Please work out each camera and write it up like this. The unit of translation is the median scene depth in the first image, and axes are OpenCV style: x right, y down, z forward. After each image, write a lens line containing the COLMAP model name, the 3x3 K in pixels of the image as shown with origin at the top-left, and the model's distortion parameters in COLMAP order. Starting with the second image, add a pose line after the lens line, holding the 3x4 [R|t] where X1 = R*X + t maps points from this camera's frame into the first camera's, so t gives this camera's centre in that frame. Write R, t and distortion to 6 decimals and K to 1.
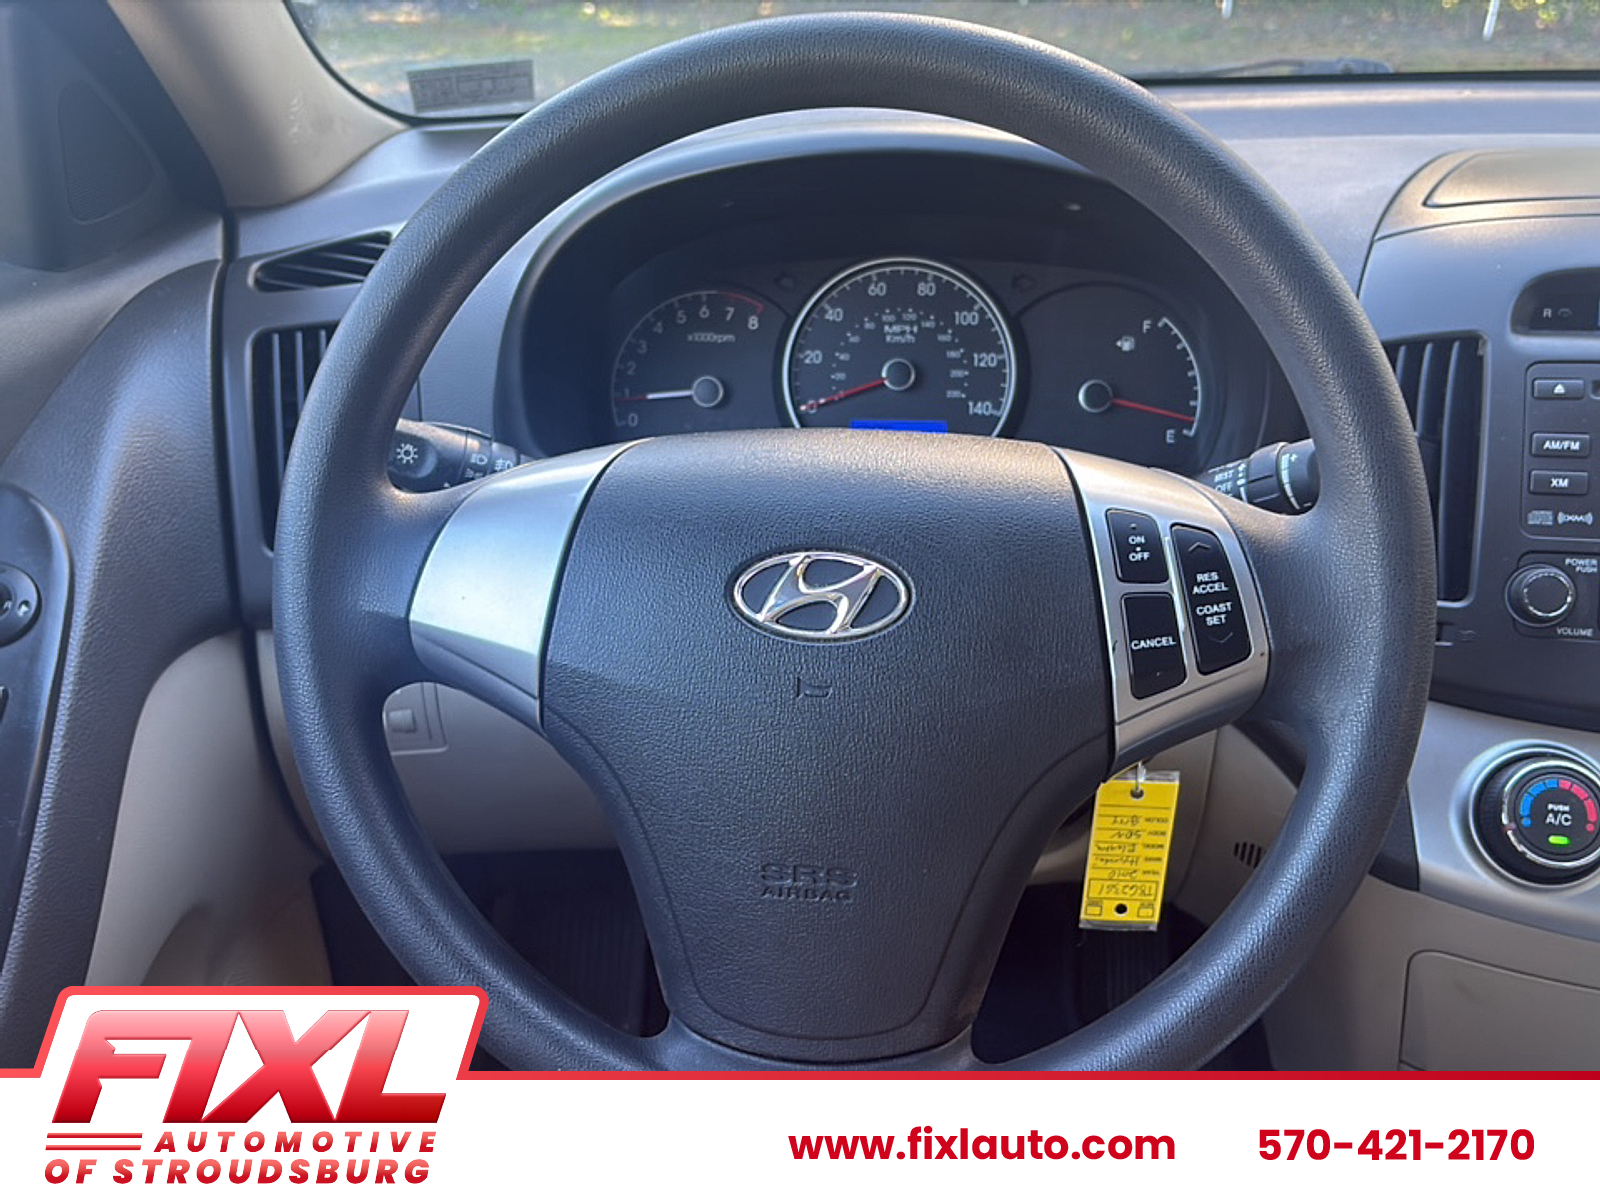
lens RADIAL K [[1526.7, 0, 805.3], [0, 1526.7, 593.3], [0, 0, 1]] dist [0.148933, -0.451708]
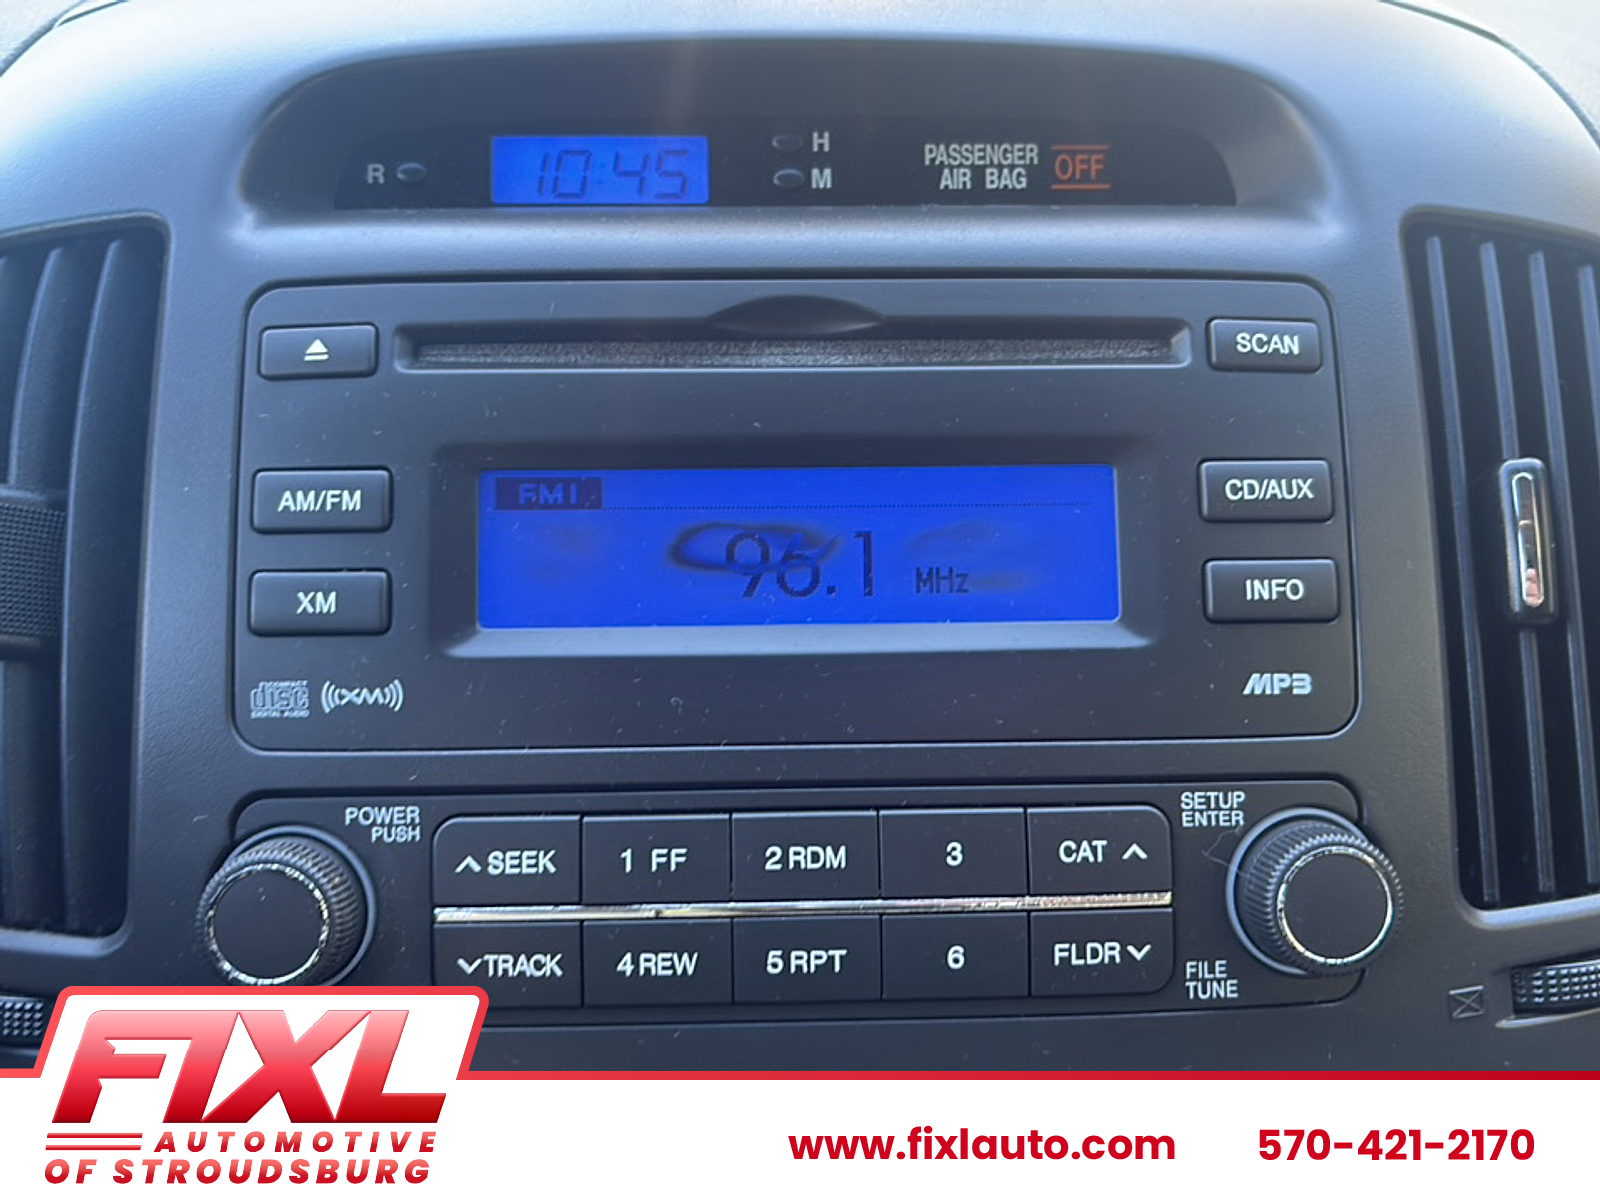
lens RADIAL K [[1526.7, 0, 805.3], [0, 1526.7, 593.3], [0, 0, 1]] dist [0.148933, -0.451708]
pose [[0.967077, -0.070215, 0.244604, 0.496258], [0.074006, 0.997238, -0.006330, -0.060983], [-0.243484, 0.024224, 0.969602, 0.593782]]
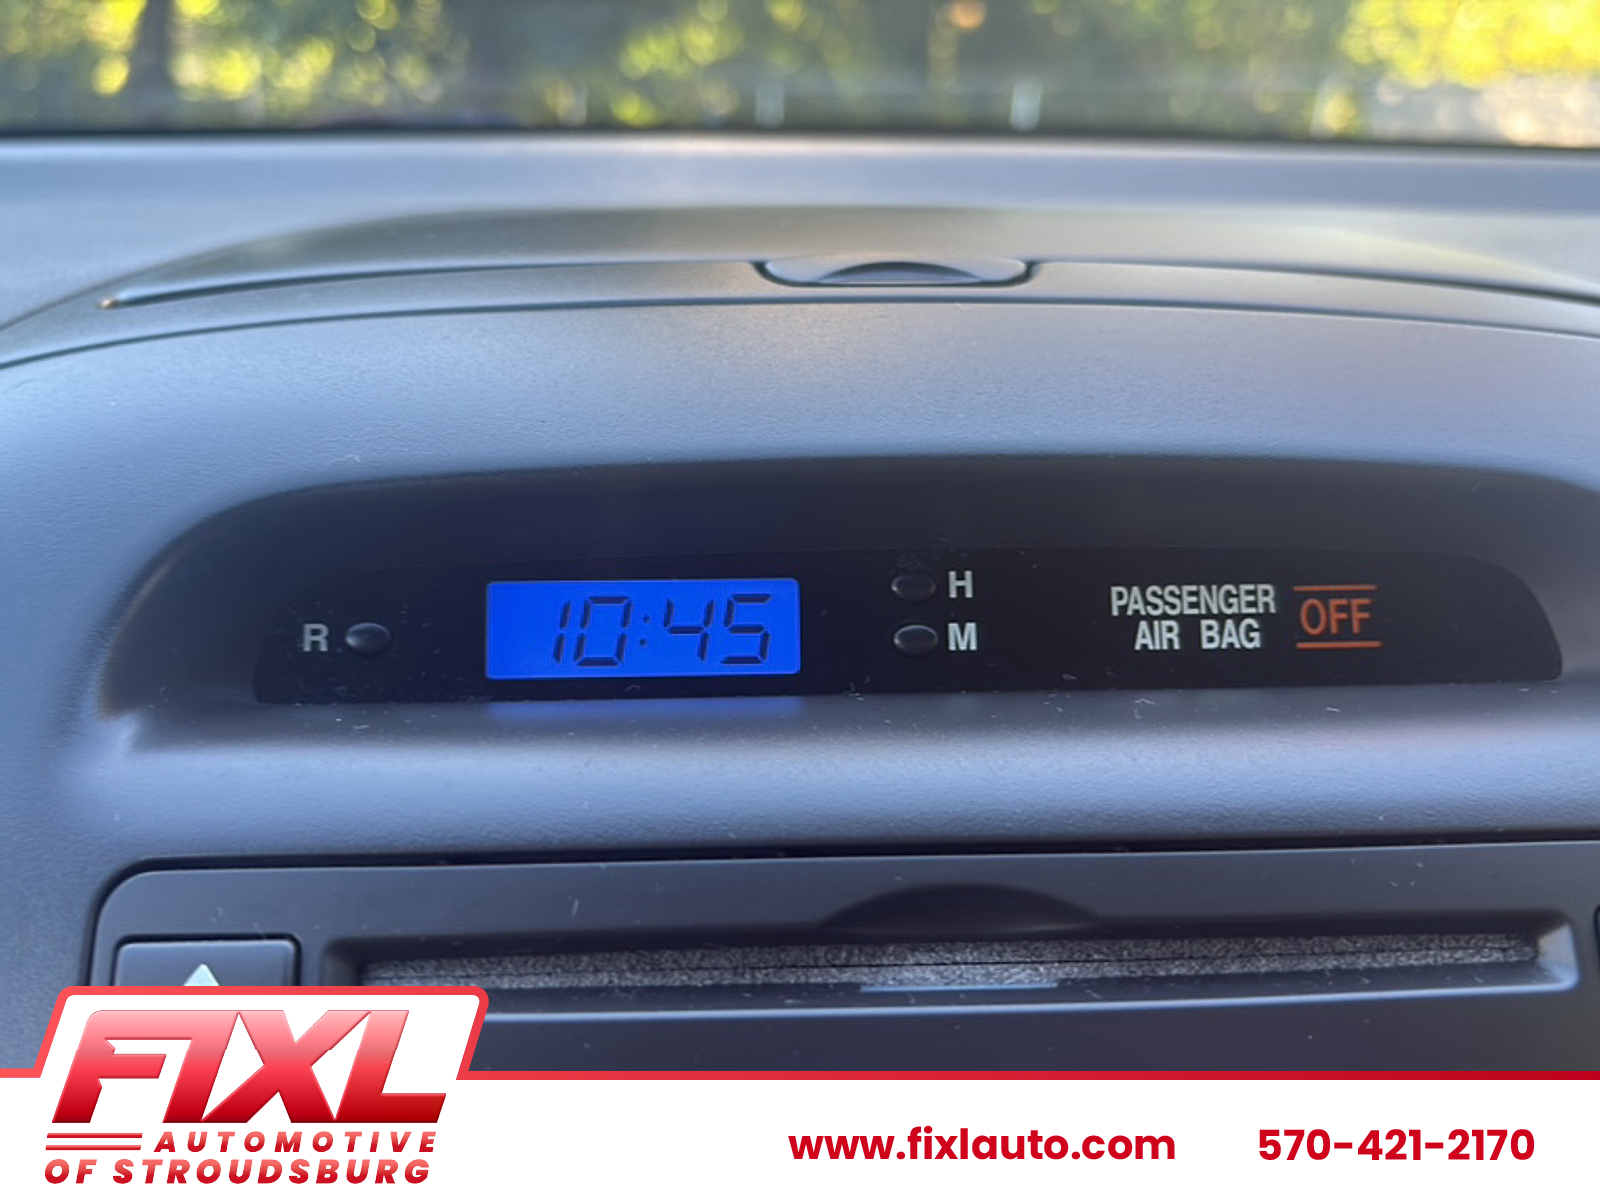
lens RADIAL K [[1573.2, 0, 800.0], [0, 1573.2, 600.0], [0, 0, 1]] dist [0.202430, -0.829886]
pose [[0.968337, -0.045761, 0.245418, 0.508659], [0.077999, 0.989301, -0.123289, -0.149682], [-0.237150, 0.138527, 0.961546, 0.718205]]
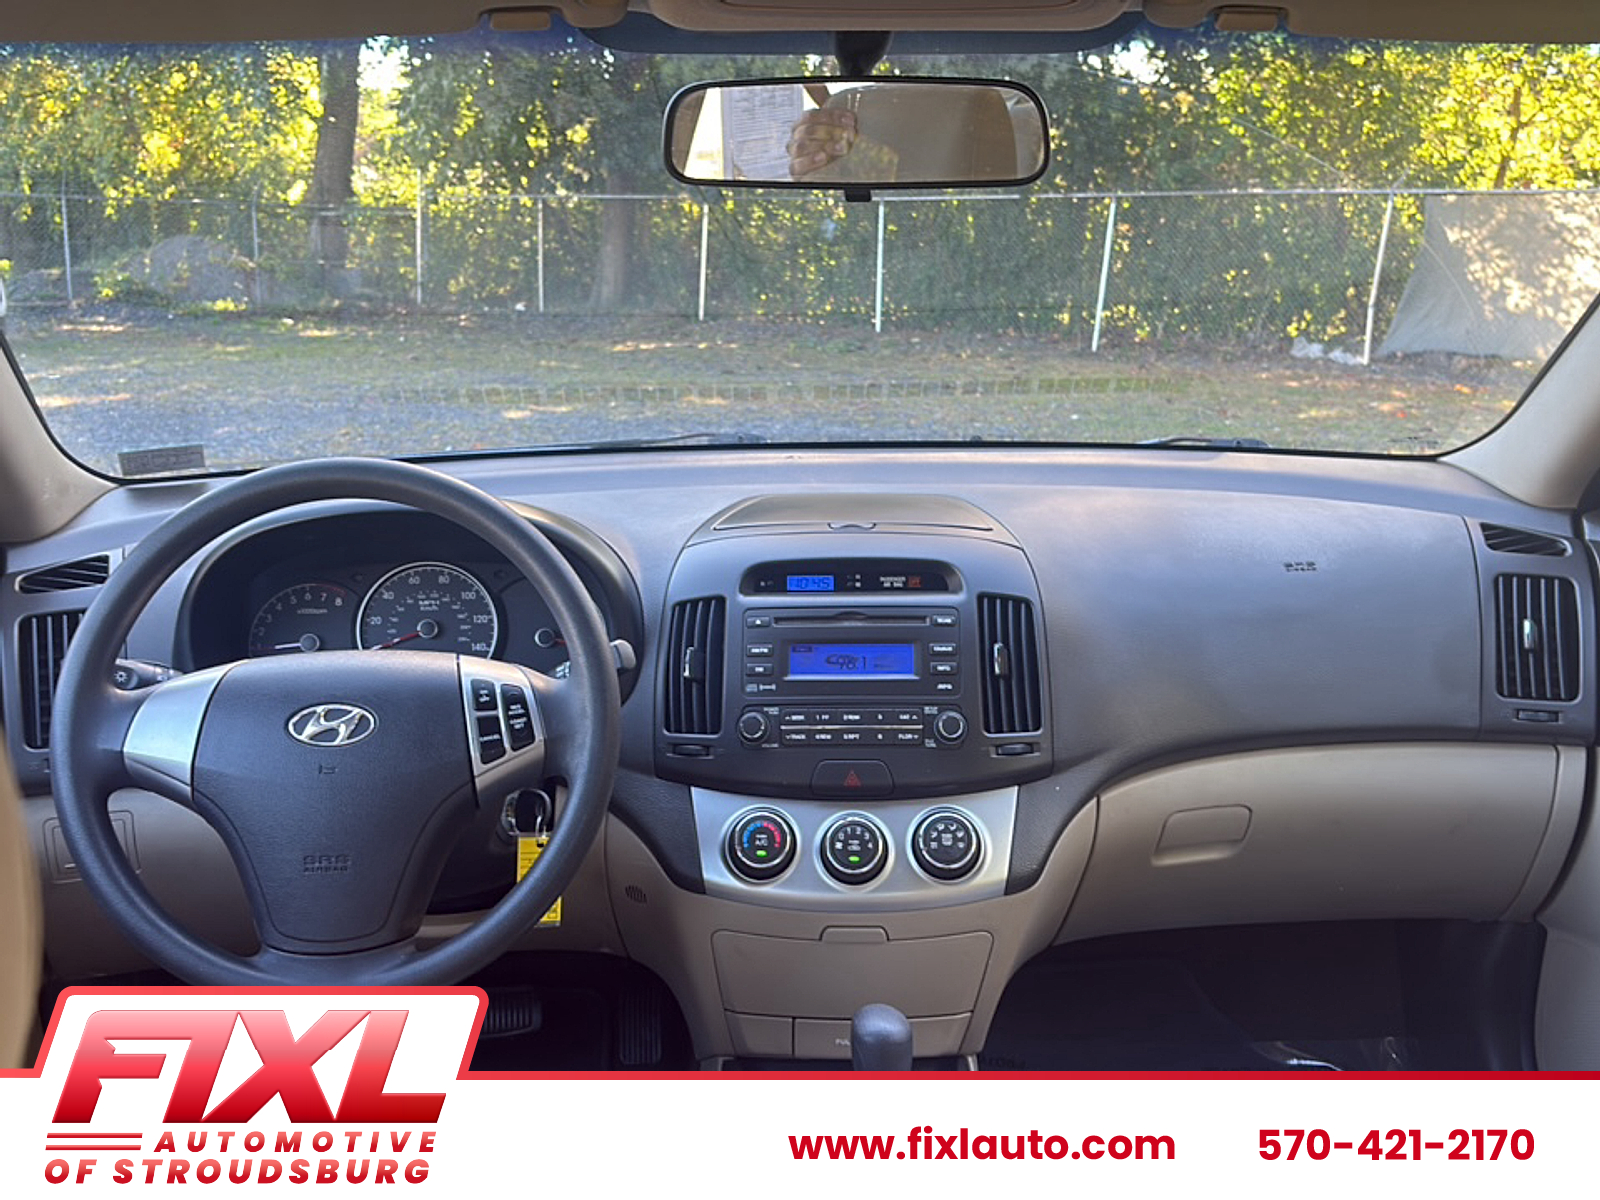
lens RADIAL K [[1540.3, 0, 807.2], [0, 1540.3, 600.6], [0, 0, 1]] dist [0.172052, -0.544786]
pose [[0.983295, -0.031221, 0.179320, 0.197260], [0.062303, 0.983400, -0.170420, 0.172088], [-0.171022, 0.178746, 0.968918, -0.878606]]
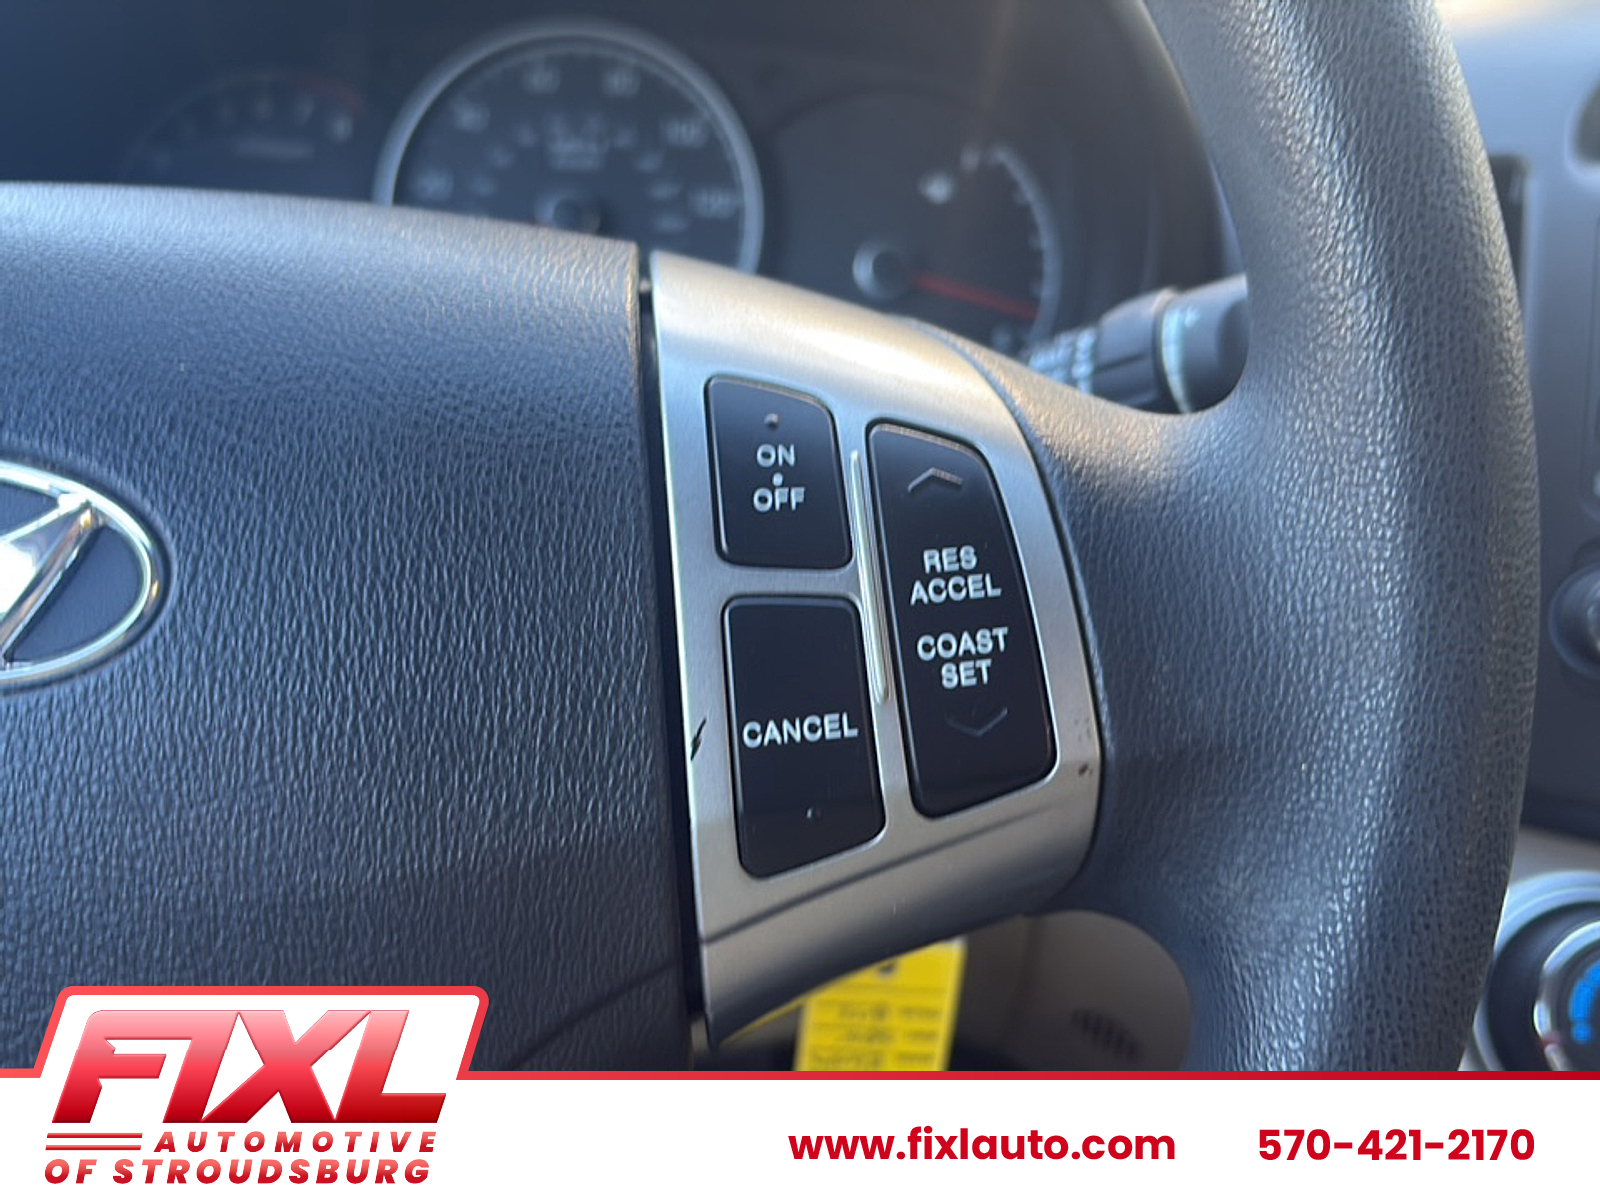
lens RADIAL K [[1540.3, 0, 807.2], [0, 1540.3, 600.6], [0, 0, 1]] dist [0.172052, -0.544786]
pose [[0.997485, 0.032754, 0.062858, 0.143365], [-0.033698, 0.999334, 0.014029, -0.003161], [-0.062356, -0.016112, 0.997924, 0.440439]]
